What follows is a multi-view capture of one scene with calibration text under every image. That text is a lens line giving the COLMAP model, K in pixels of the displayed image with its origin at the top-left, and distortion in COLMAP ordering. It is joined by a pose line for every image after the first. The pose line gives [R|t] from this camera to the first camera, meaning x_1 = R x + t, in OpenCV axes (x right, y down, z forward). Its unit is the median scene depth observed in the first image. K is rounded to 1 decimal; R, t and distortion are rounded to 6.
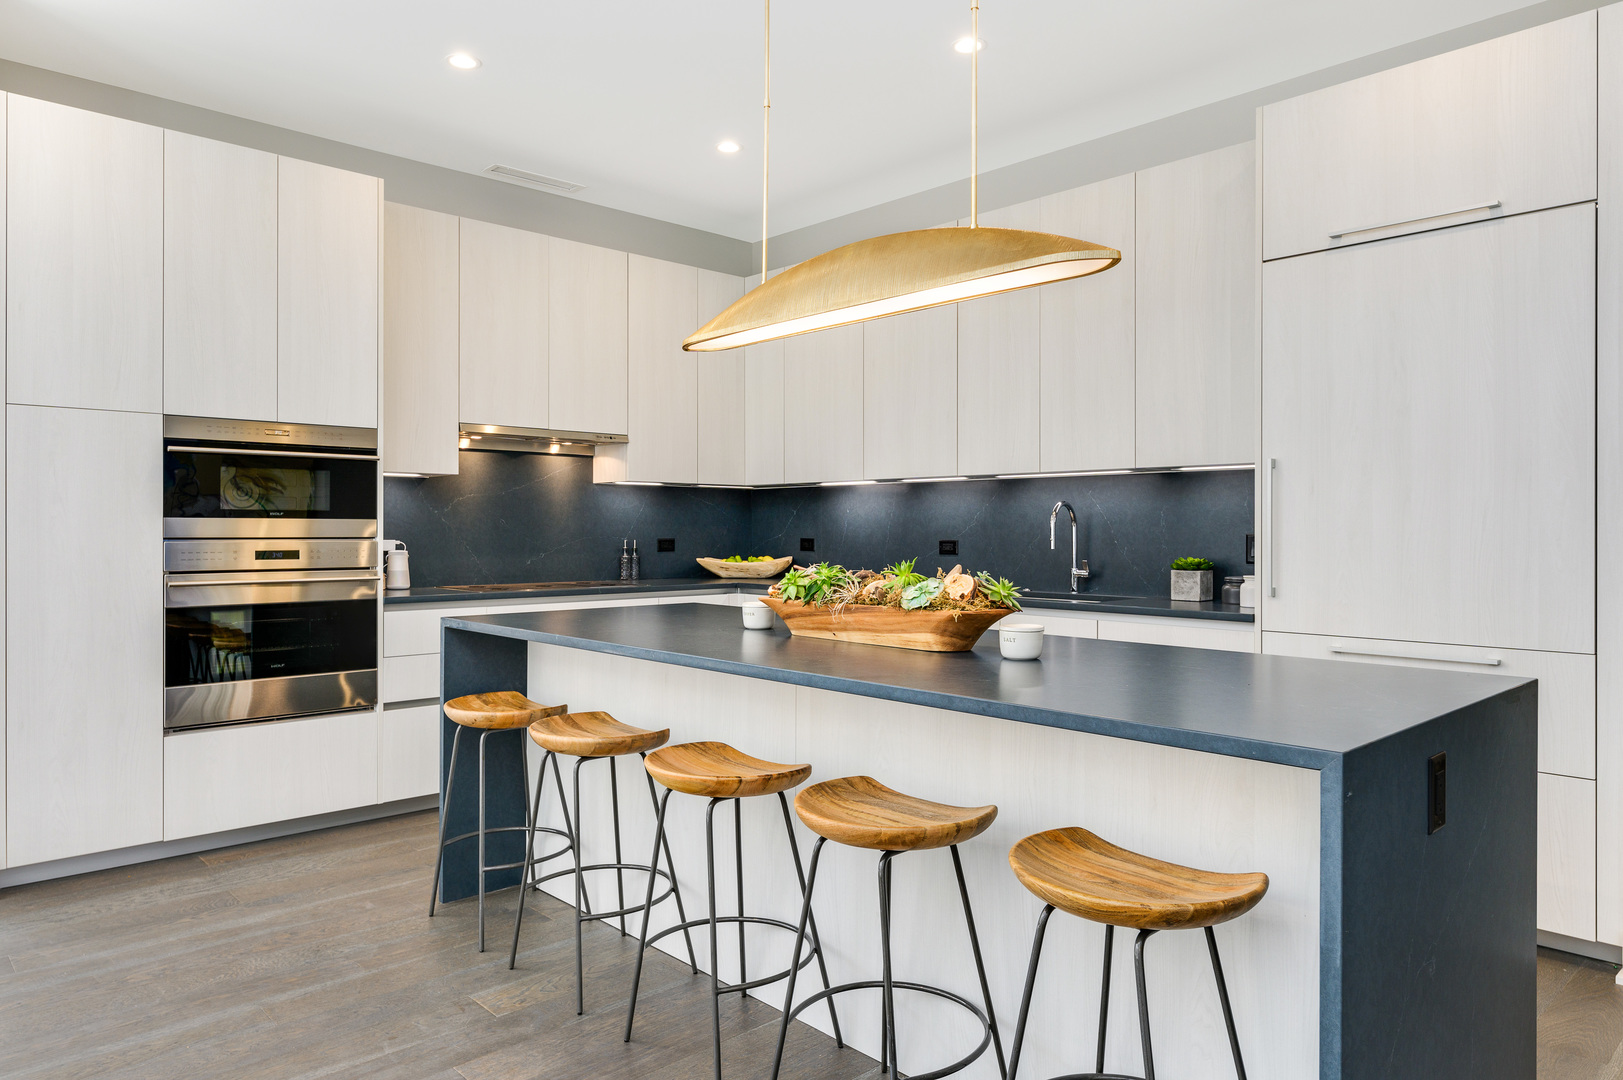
lens RADIAL K [[1111.6, 0, 808.9], [0, 1111.6, 533.0], [0, 0, 1]] dist [-0.004288, -0.002790]
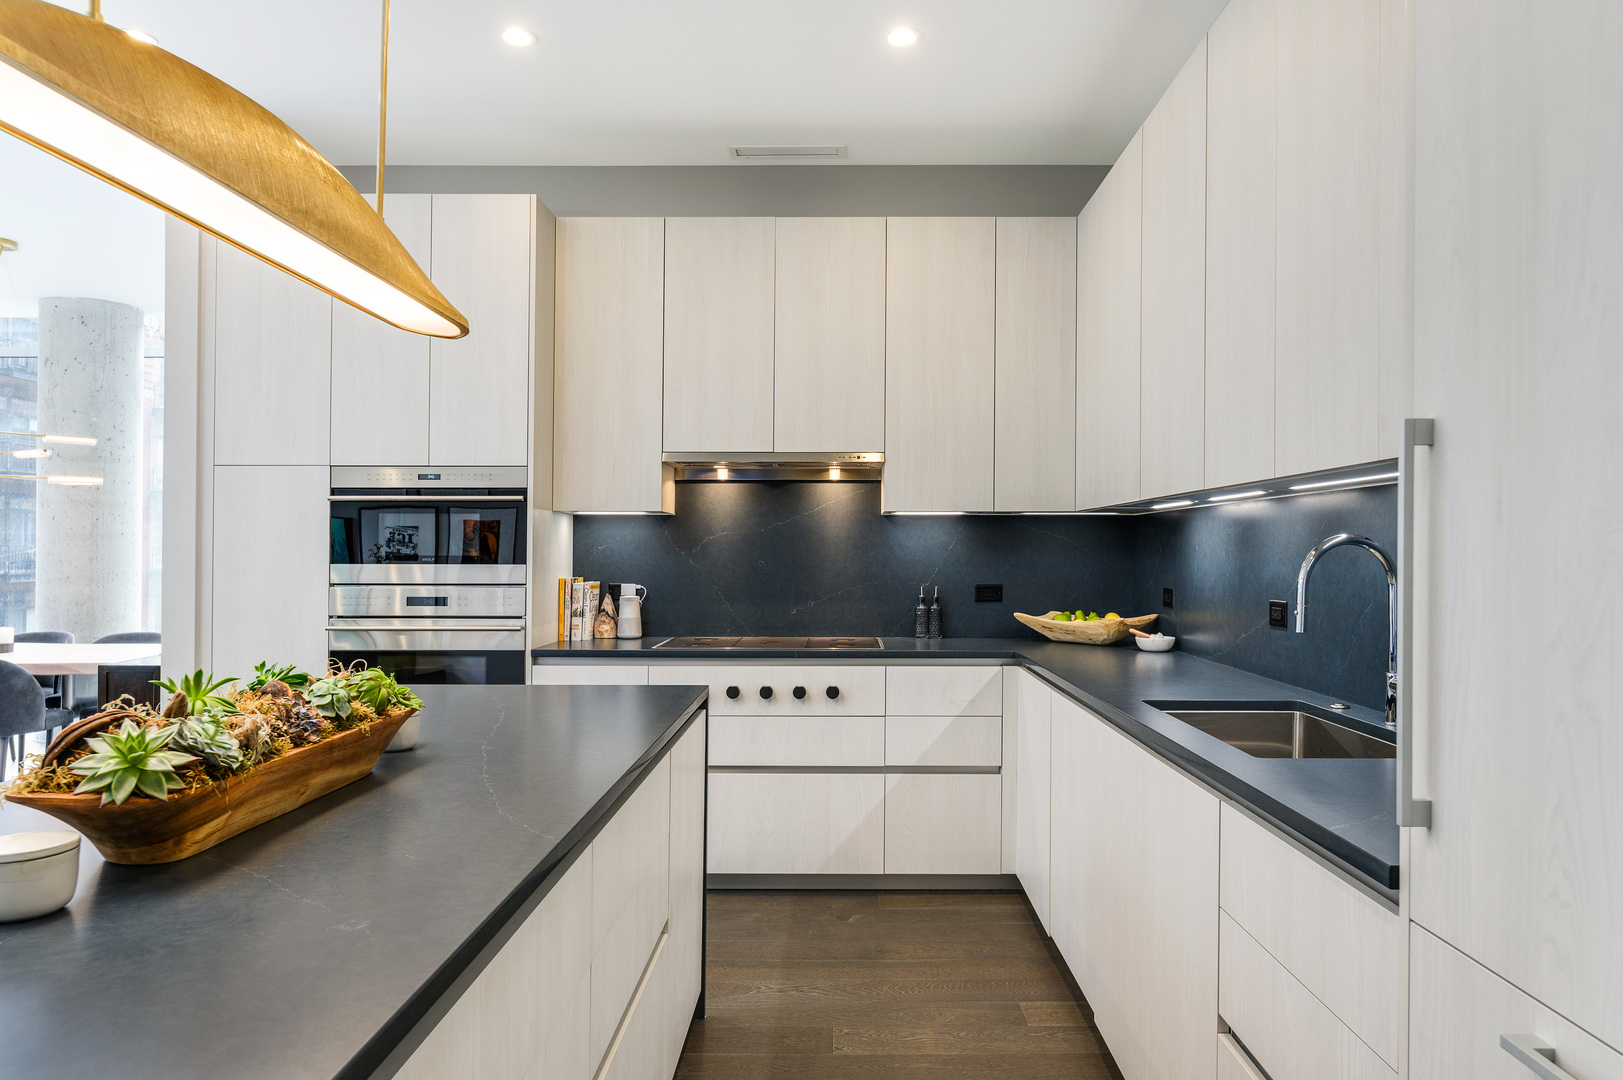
lens RADIAL K [[1111.6, 0, 810.9], [0, 1111.6, 537.6], [0, 0, 1]] dist [-0.004288, -0.002790]
pose [[0.711089, -0.009904, -0.703032, 0.344218], [-0.001015, 0.999885, -0.015112, -0.016943], [0.703101, 0.011460, 0.710998, 0.415907]]
